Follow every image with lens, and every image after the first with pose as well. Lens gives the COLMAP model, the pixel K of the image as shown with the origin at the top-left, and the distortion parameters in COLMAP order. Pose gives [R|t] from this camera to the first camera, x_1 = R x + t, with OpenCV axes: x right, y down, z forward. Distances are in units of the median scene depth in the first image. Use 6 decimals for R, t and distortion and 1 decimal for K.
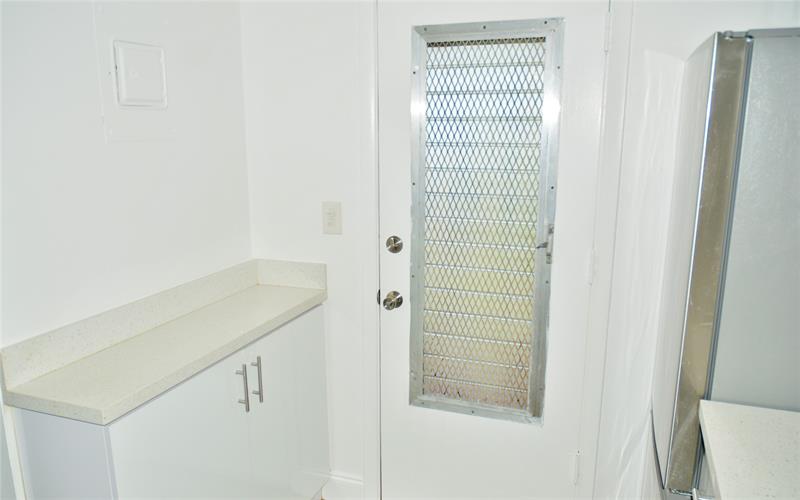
lens RADIAL K [[605.4, 0, 399.4], [0, 605.4, 249.5], [0, 0, 1]] dist [0.003665, 0.000541]
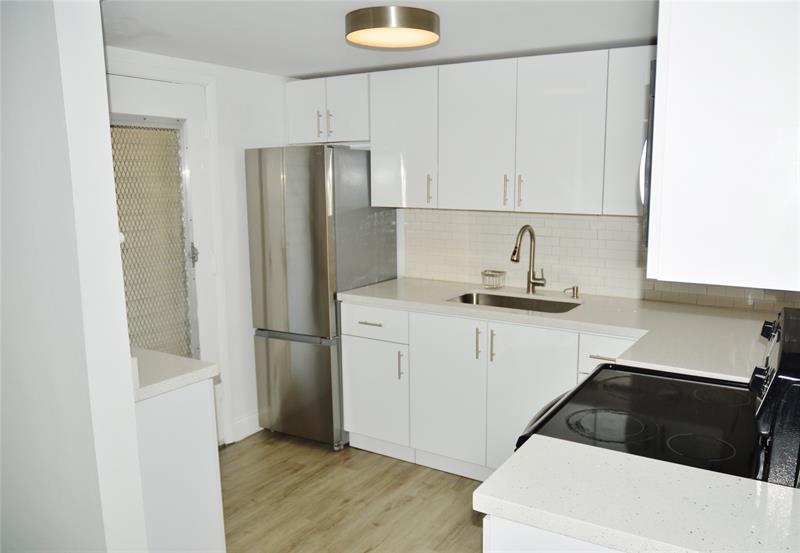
lens RADIAL K [[653.1, 0, 400.1], [0, 653.1, 275.3], [0, 0, 1]] dist [0.008346, 0.003742]
pose [[0.201818, -0.146798, 0.968359, -1.354782], [0.220730, 0.970085, 0.101057, -0.010066], [-0.954226, 0.193351, 0.228184, 0.087053]]
